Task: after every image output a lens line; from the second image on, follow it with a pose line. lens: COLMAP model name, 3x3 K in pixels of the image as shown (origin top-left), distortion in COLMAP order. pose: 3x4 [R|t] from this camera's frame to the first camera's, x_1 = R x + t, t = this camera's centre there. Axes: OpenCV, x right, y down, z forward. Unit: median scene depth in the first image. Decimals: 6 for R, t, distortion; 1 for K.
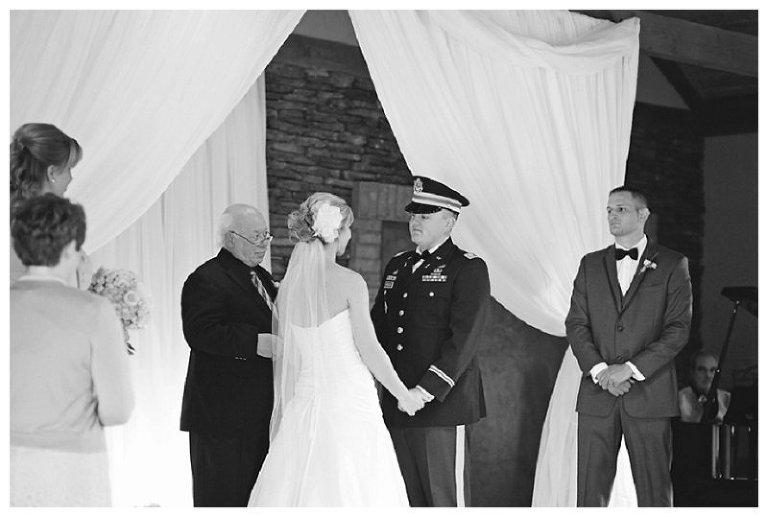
lens RADIAL K [[1818.3, 0, 384.0], [0, 1818.3, 258.5], [0, 0, 1]] dist [0.050187, 0.122277]
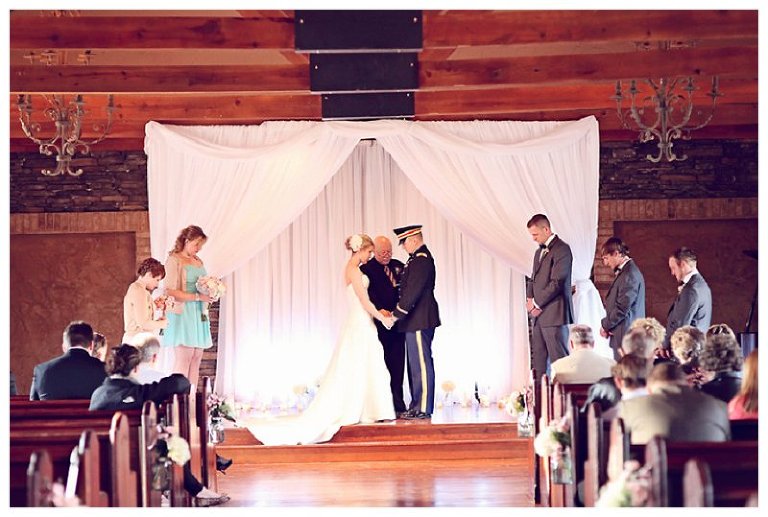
lens RADIAL K [[1923.0, 0, 384.0], [0, 1923.0, 258.5], [0, 0, 1]] dist [0.007615, 0.127055]
pose [[0.709331, -0.053858, -0.702815, 1.205304], [0.071464, 0.997434, -0.004309, 0.007277], [0.701243, -0.047169, 0.711360, -0.500944]]
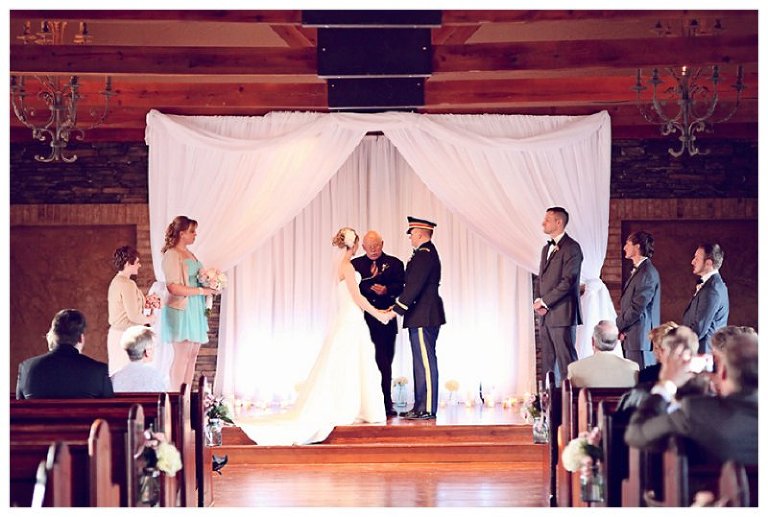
lens RADIAL K [[1818.3, 0, 384.0], [0, 1818.3, 258.5], [0, 0, 1]] dist [0.050187, 0.122277]
pose [[0.711420, -0.044621, -0.701350, 1.107077], [0.058333, 0.998288, -0.004342, 0.010058], [0.700342, -0.037822, 0.712804, -0.413045]]
